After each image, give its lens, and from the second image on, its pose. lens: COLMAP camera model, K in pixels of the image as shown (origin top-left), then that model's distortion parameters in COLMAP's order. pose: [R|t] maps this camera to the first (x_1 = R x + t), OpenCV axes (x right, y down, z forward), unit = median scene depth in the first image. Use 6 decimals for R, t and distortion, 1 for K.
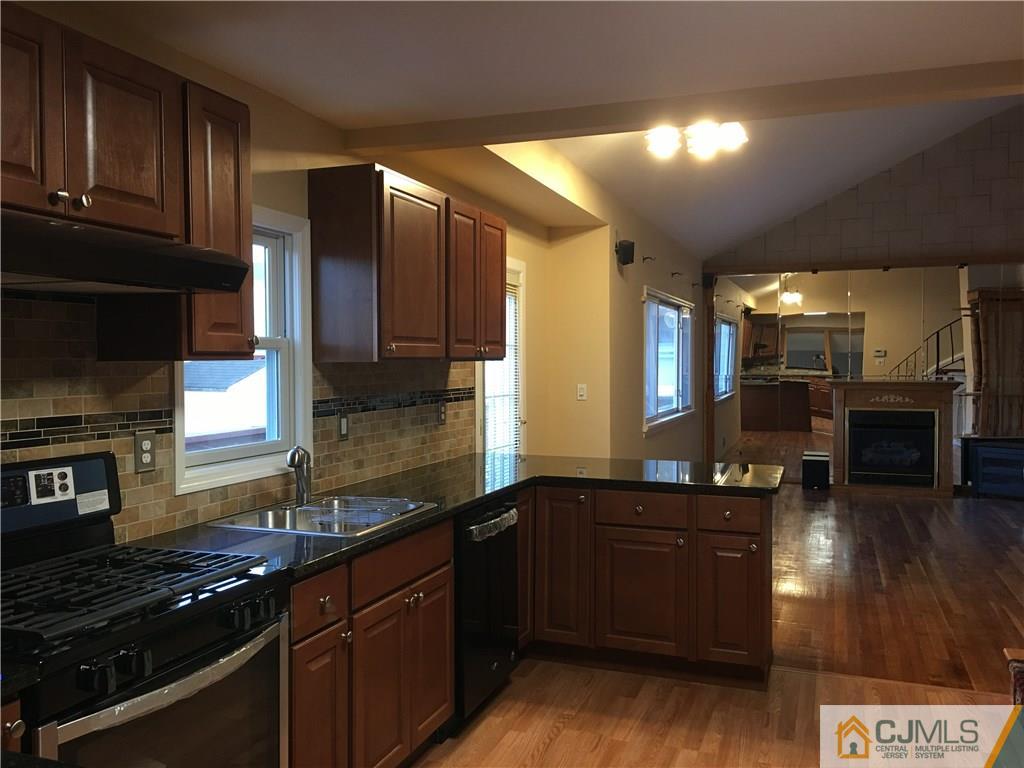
lens RADIAL K [[863.8, 0, 505.6], [0, 863.8, 380.4], [0, 0, 1]] dist [0.081235, -0.098064]
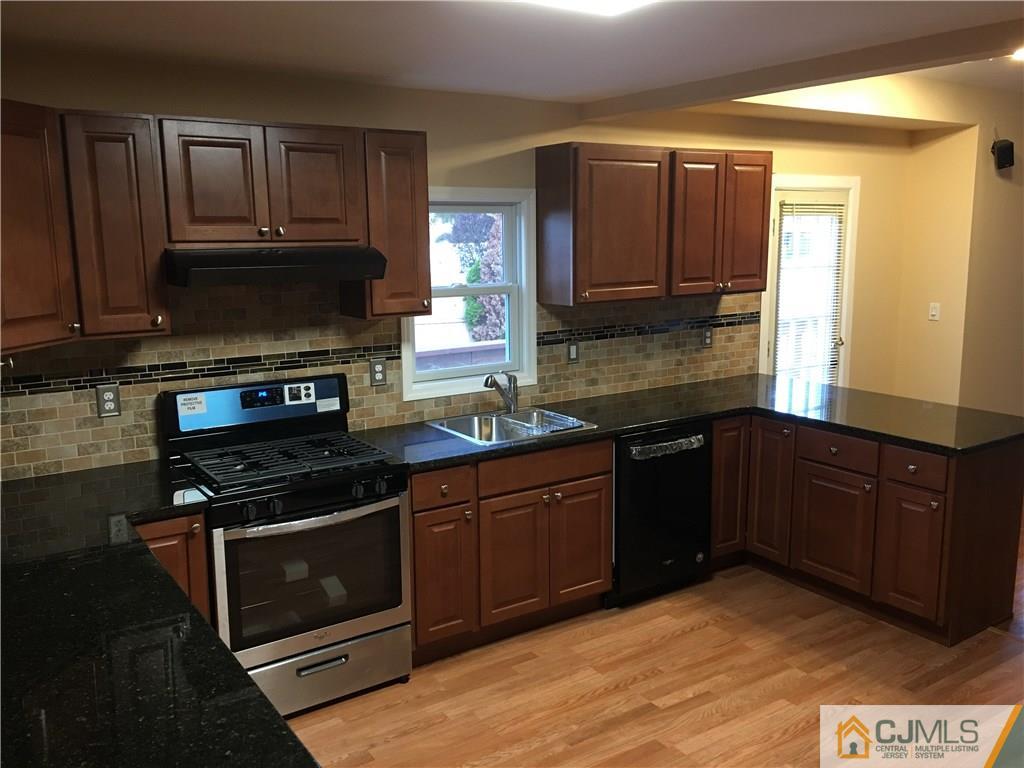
lens RADIAL K [[863.8, 0, 506.1], [0, 863.8, 376.1], [0, 0, 1]] dist [0.081235, -0.098064]
pose [[0.810924, 0.090287, -0.578144, 0.487798], [-0.003622, 0.988780, 0.149333, -0.104710], [0.585140, -0.119004, 0.802153, -0.059293]]
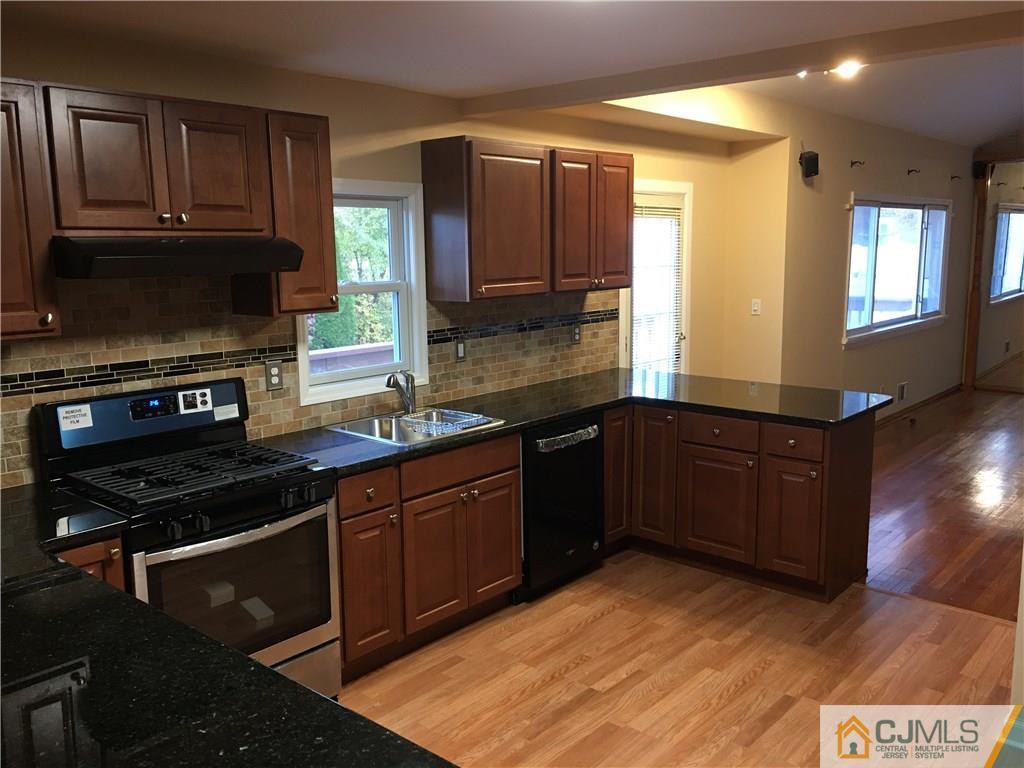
lens RADIAL K [[863.8, 0, 508.5], [0, 863.8, 380.1], [0, 0, 1]] dist [0.081235, -0.098064]
pose [[0.934908, 0.045784, -0.351924, 0.331114], [0.002812, 0.990657, 0.136351, -0.077028], [0.354879, -0.128465, 0.926044, -0.124182]]
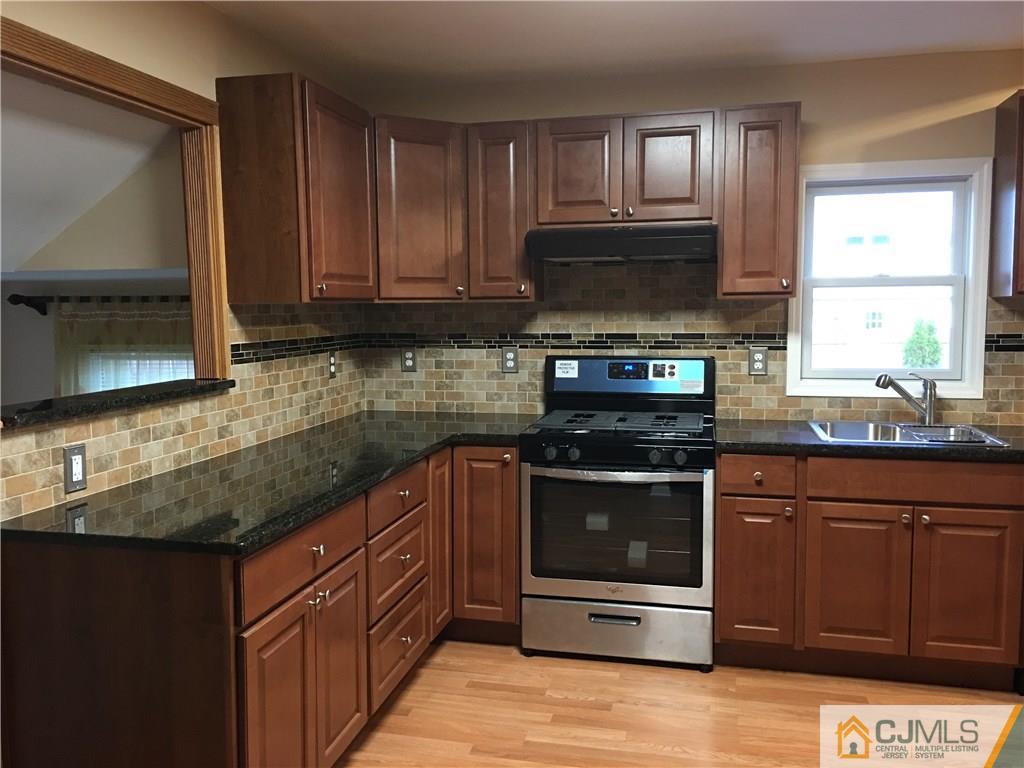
lens RADIAL K [[863.8, 0, 506.4], [0, 863.8, 384.1], [0, 0, 1]] dist [0.081235, -0.098064]
pose [[0.127408, 0.089540, -0.987800, 0.745585], [-0.013608, 0.995981, 0.088527, -0.002468], [0.991757, 0.002163, 0.128115, 0.302270]]
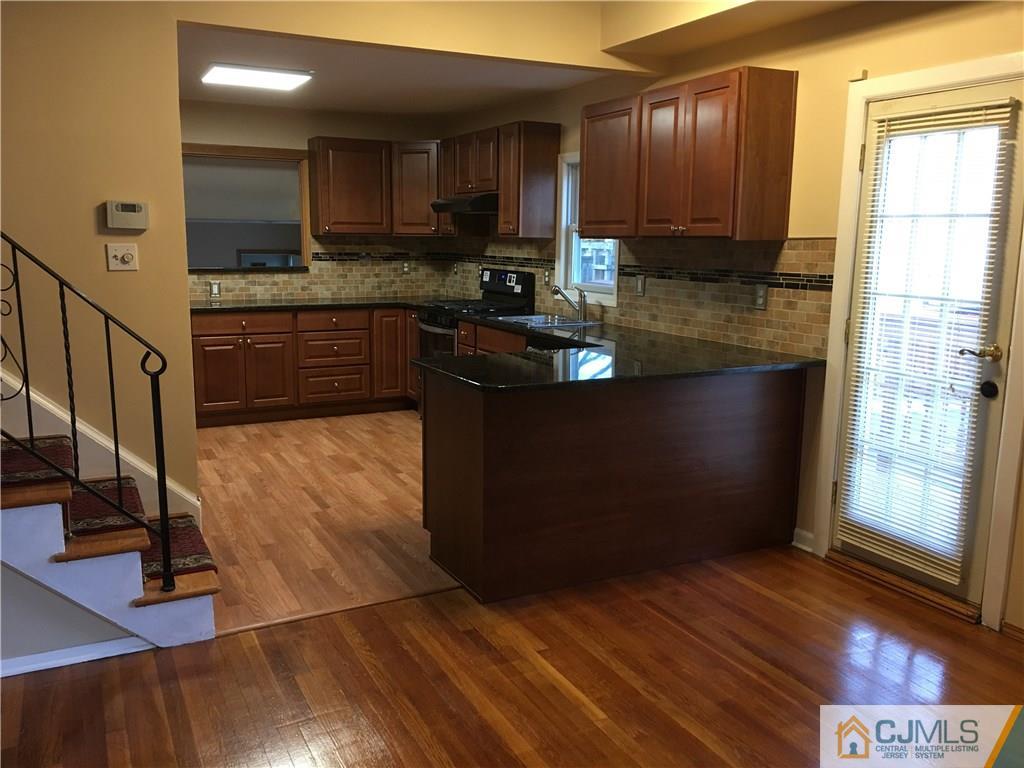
lens RADIAL K [[863.8, 0, 505.3], [0, 863.8, 381.4], [0, 0, 1]] dist [0.081235, -0.098064]
pose [[-0.675421, 0.117583, -0.727997, 1.080157], [-0.026026, 0.982790, 0.182883, -0.049828], [0.736973, 0.142470, -0.660737, 1.921364]]
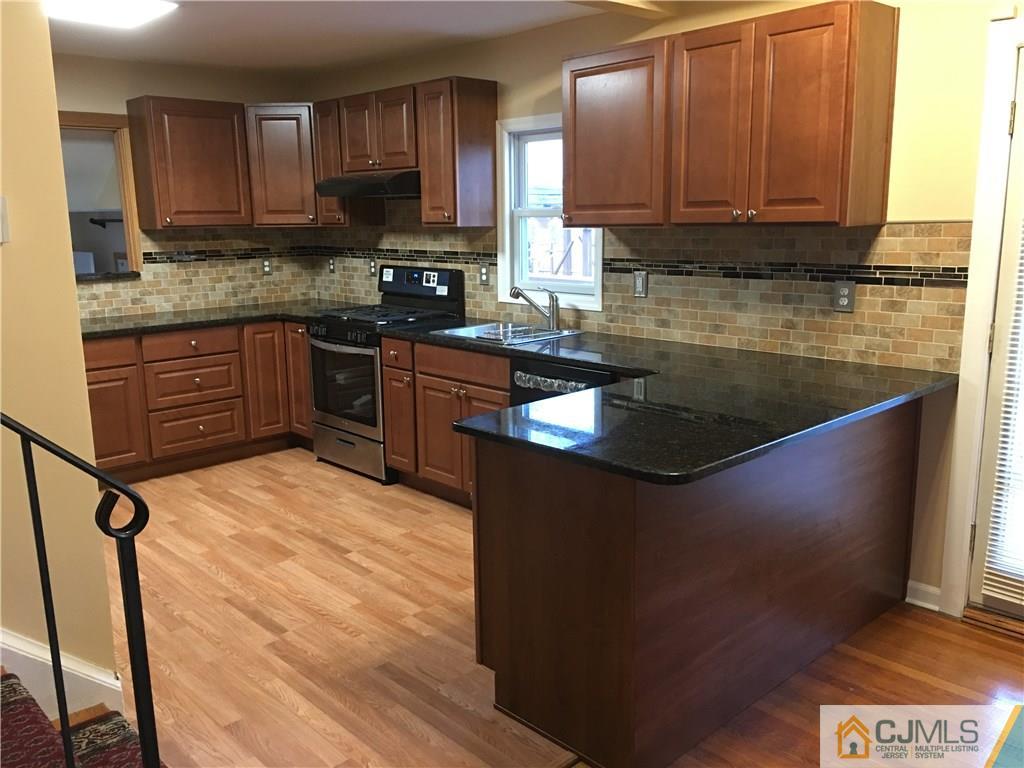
lens RADIAL K [[863.8, 0, 506.6], [0, 863.8, 382.0], [0, 0, 1]] dist [0.081235, -0.098064]
pose [[-0.442518, 0.181612, -0.878177, 0.972363], [-0.003584, 0.978912, 0.204250, -0.056576], [0.896753, 0.093532, -0.432535, 1.440990]]
